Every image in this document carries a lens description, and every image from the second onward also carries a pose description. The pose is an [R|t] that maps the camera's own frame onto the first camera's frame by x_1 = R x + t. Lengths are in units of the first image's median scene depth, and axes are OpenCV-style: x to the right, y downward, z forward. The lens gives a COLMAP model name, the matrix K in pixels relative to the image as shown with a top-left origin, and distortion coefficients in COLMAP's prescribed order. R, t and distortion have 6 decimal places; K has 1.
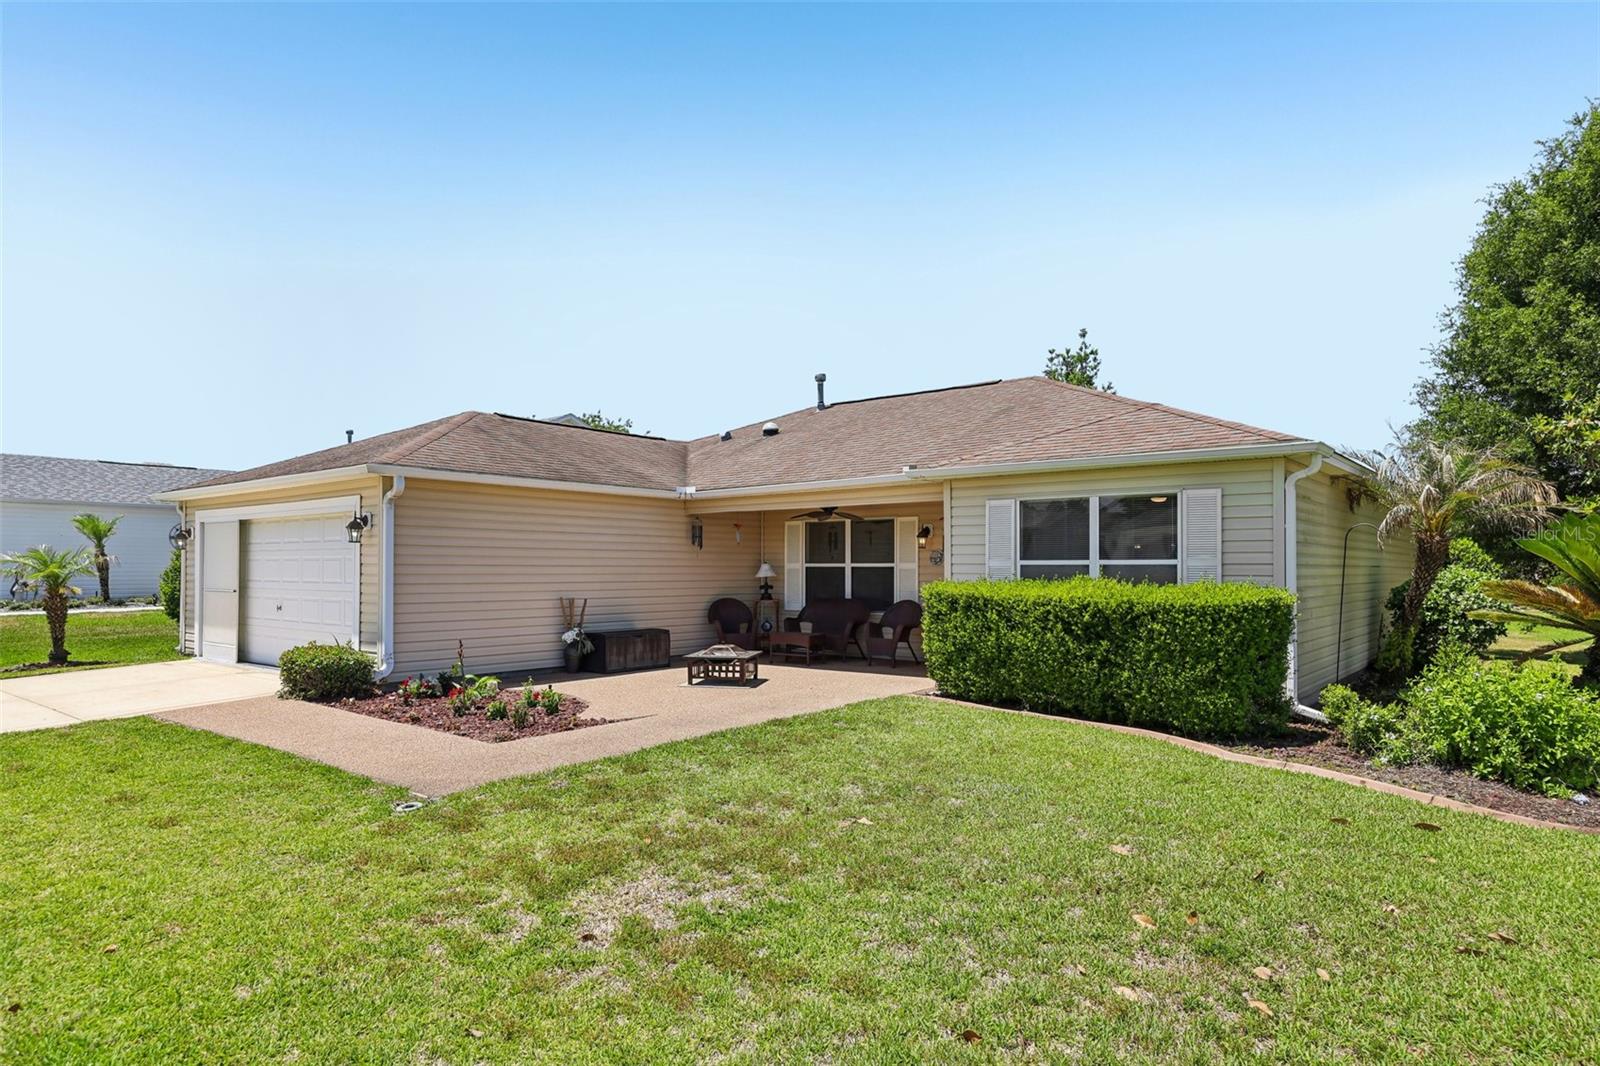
lens RADIAL K [[949.6, 0, 788.0], [0, 949.6, 561.4], [0, 0, 1]] dist [0.021675, -0.000559]
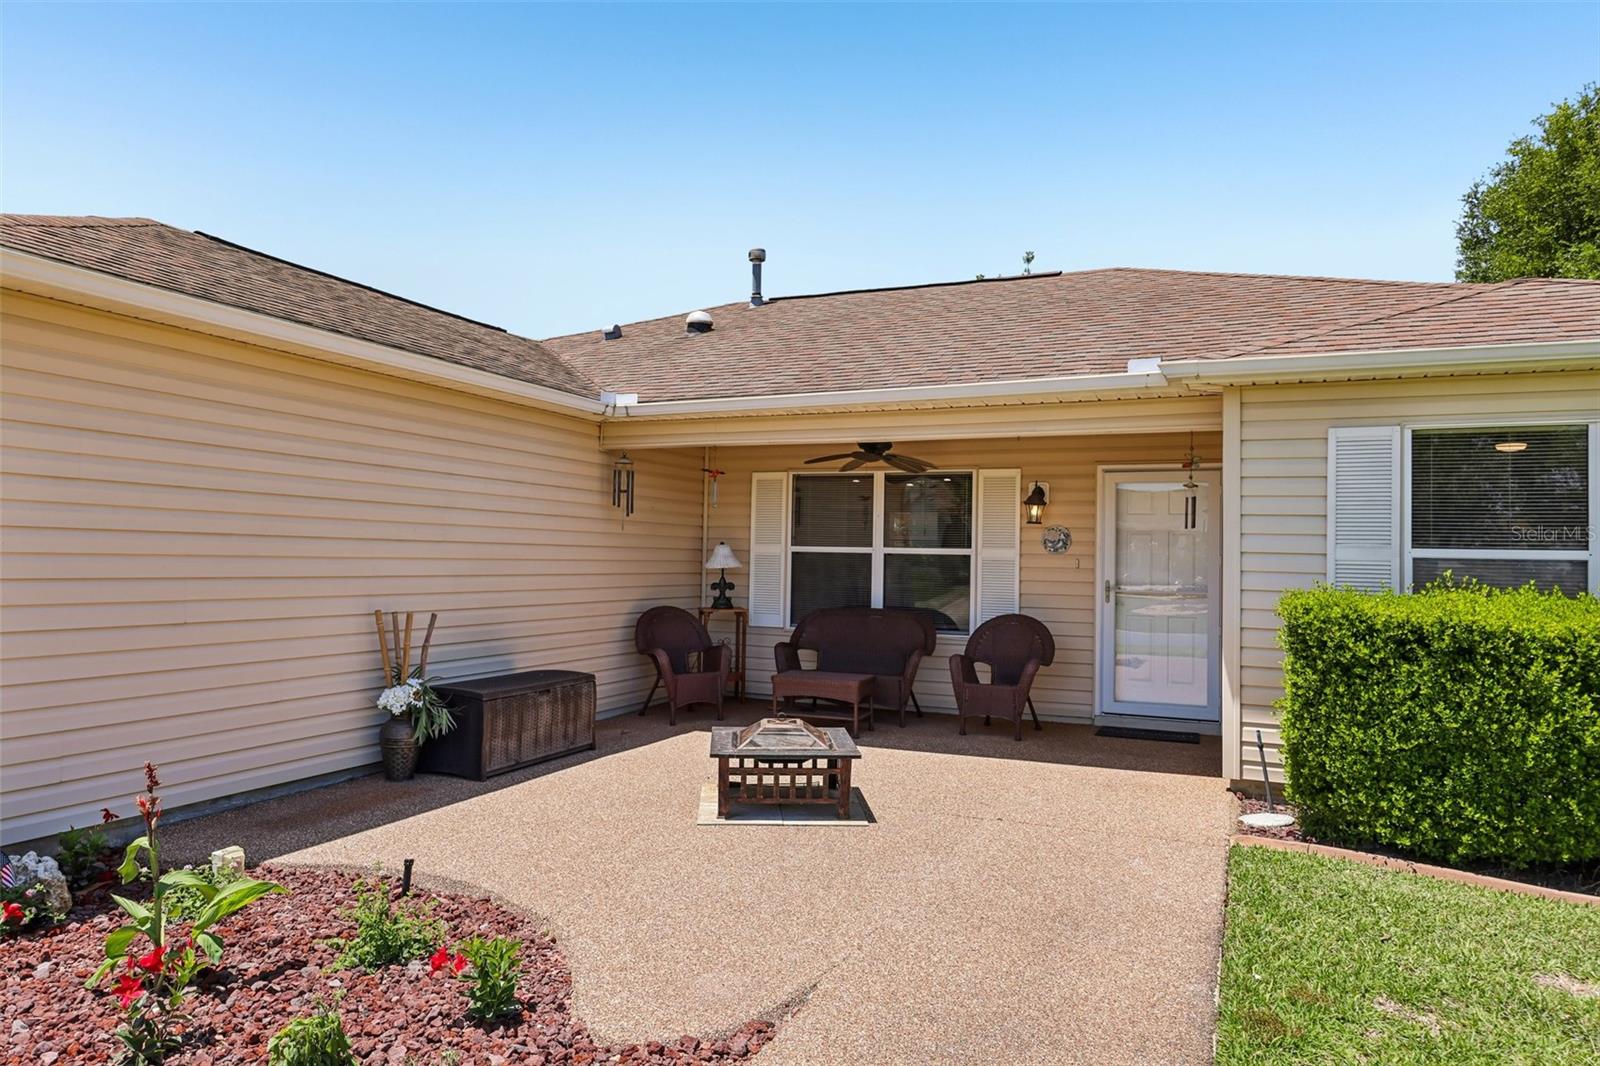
lens RADIAL K [[1034.4, 0, 793.7], [0, 1034.4, 529.0], [0, 0, 1]] dist [0.026197, -0.000558]
pose [[0.961965, 0.025733, 0.271960, -0.172879], [-0.021023, 0.999574, -0.020221, 0.005201], [-0.272364, 0.013735, 0.962096, 0.445785]]
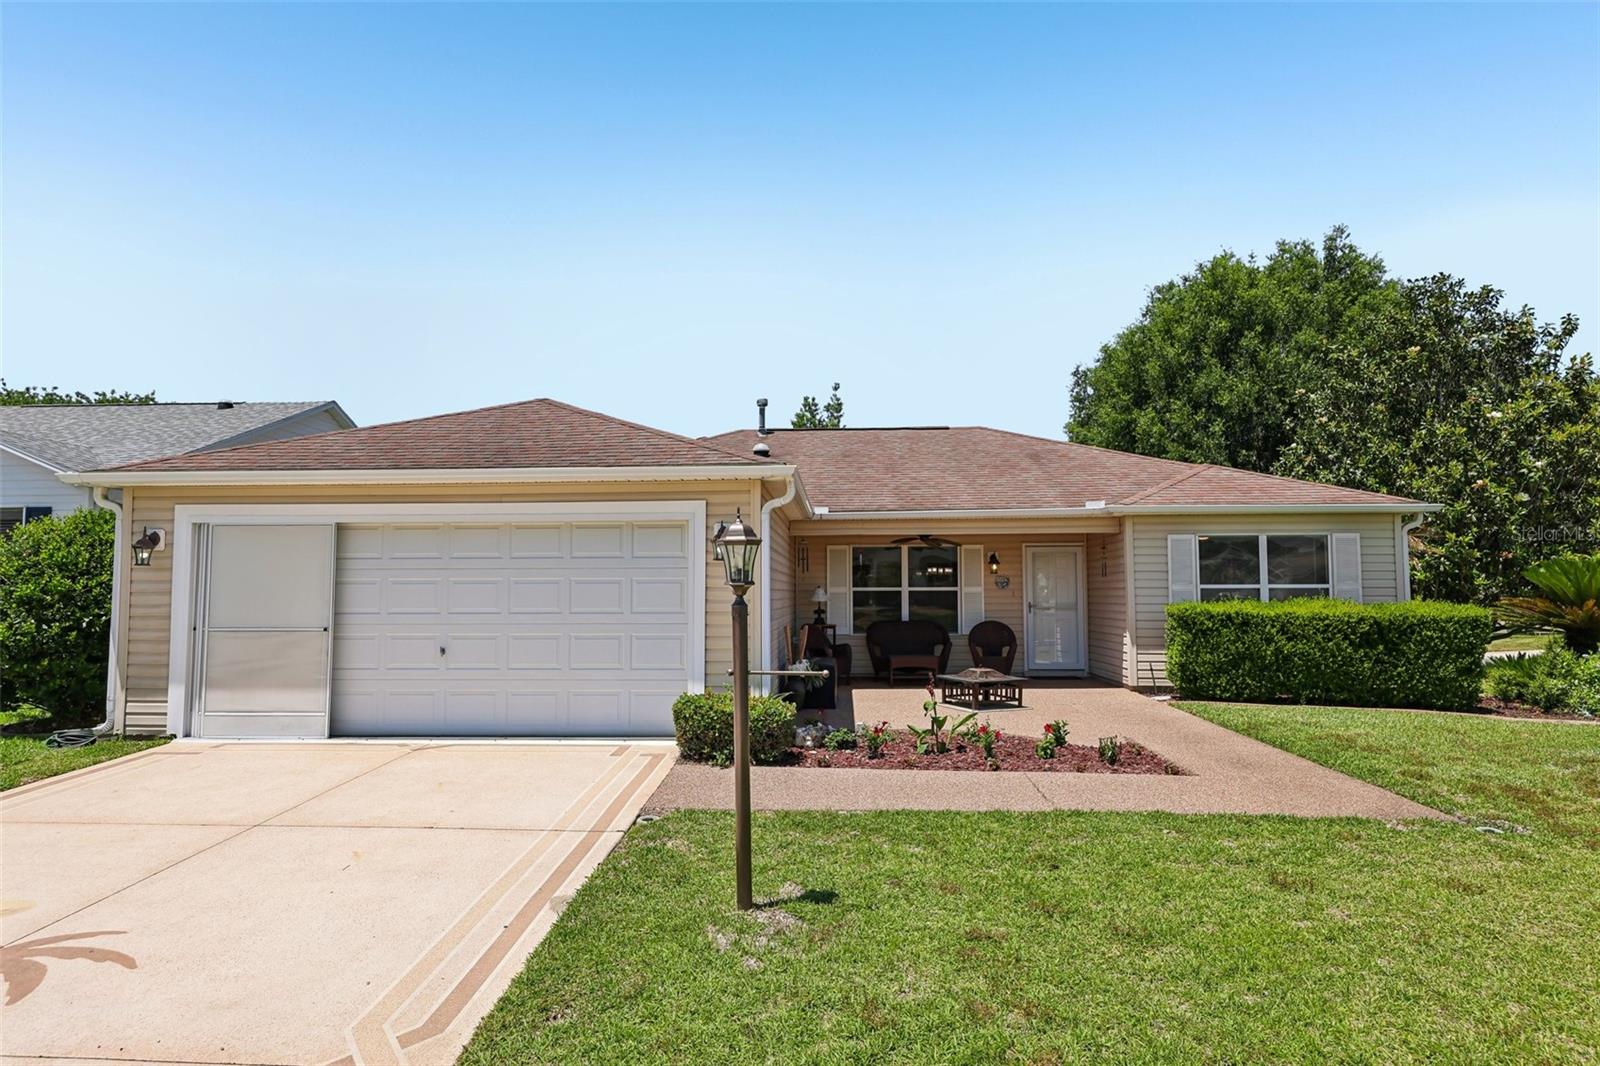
lens RADIAL K [[913.9, 0, 792.0], [0, 913.9, 534.4], [0, 0, 1]] dist [0.021180, -0.000655]
pose [[0.802073, 0.033760, 0.596271, -0.698967], [0.000286, 0.998379, -0.056912, 0.001152], [-0.597226, 0.045818, 0.800763, 0.291245]]
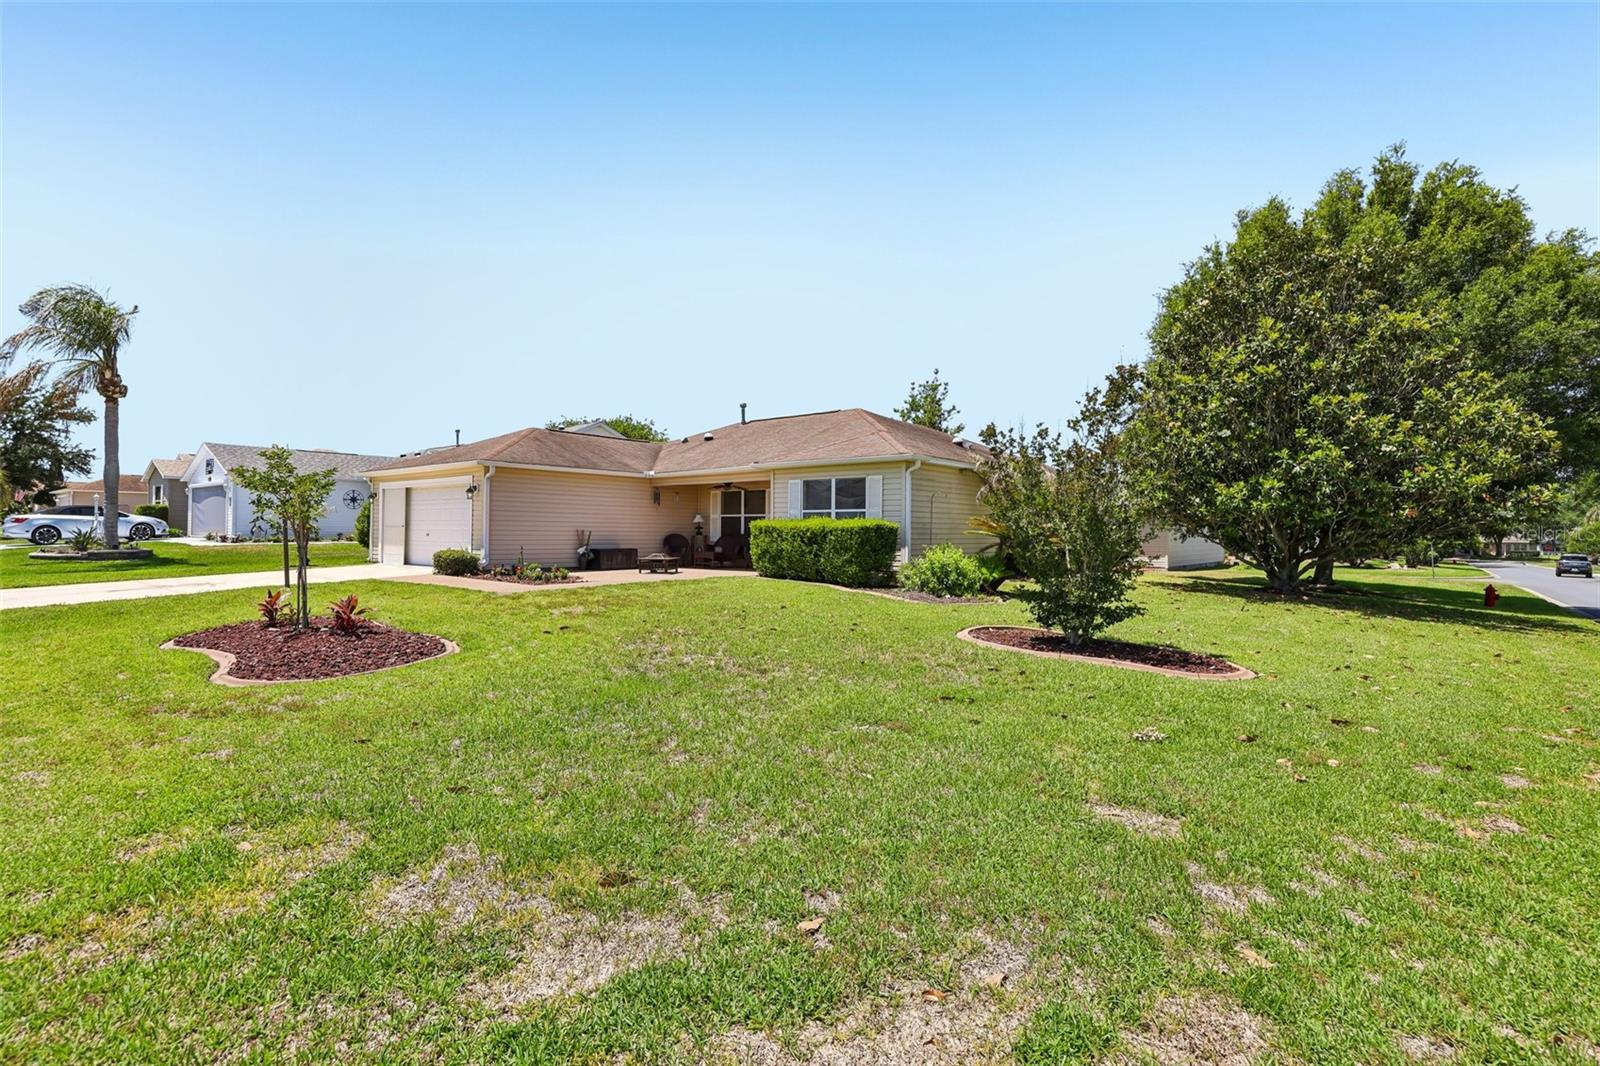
lens RADIAL K [[780.5, 0, 796.1], [0, 780.5, 523.3], [0, 0, 1]] dist [0.023962, -0.009295]
pose [[0.999900, 0.007424, -0.012010, 0.198390], [-0.007493, 0.999956, -0.005633, 0.028591], [0.011968, 0.005722, 0.999912, -0.504464]]
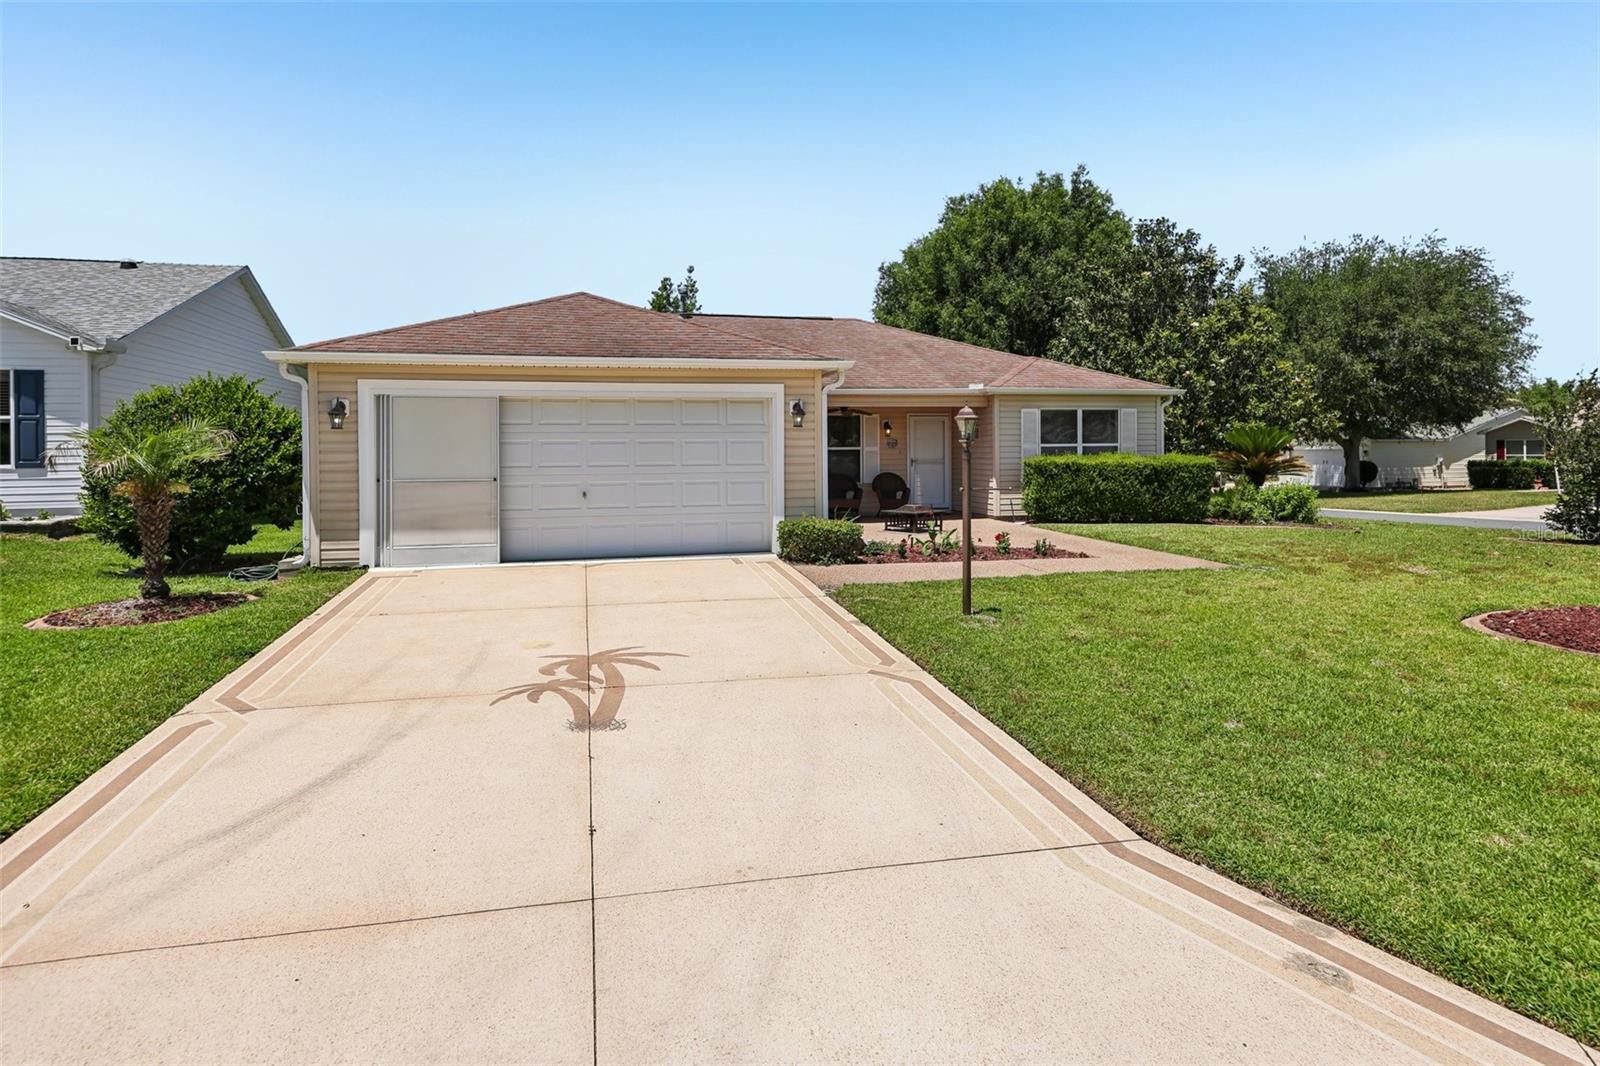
lens RADIAL K [[893.1, 0, 803.6], [0, 893.1, 457.2], [0, 0, 1]] dist [0.031136, 0.000206]
pose [[0.590447, -0.010064, 0.807014, -1.055834], [0.005101, 0.999949, 0.008738, 0.005254], [-0.807060, -0.001043, 0.590468, 0.305371]]
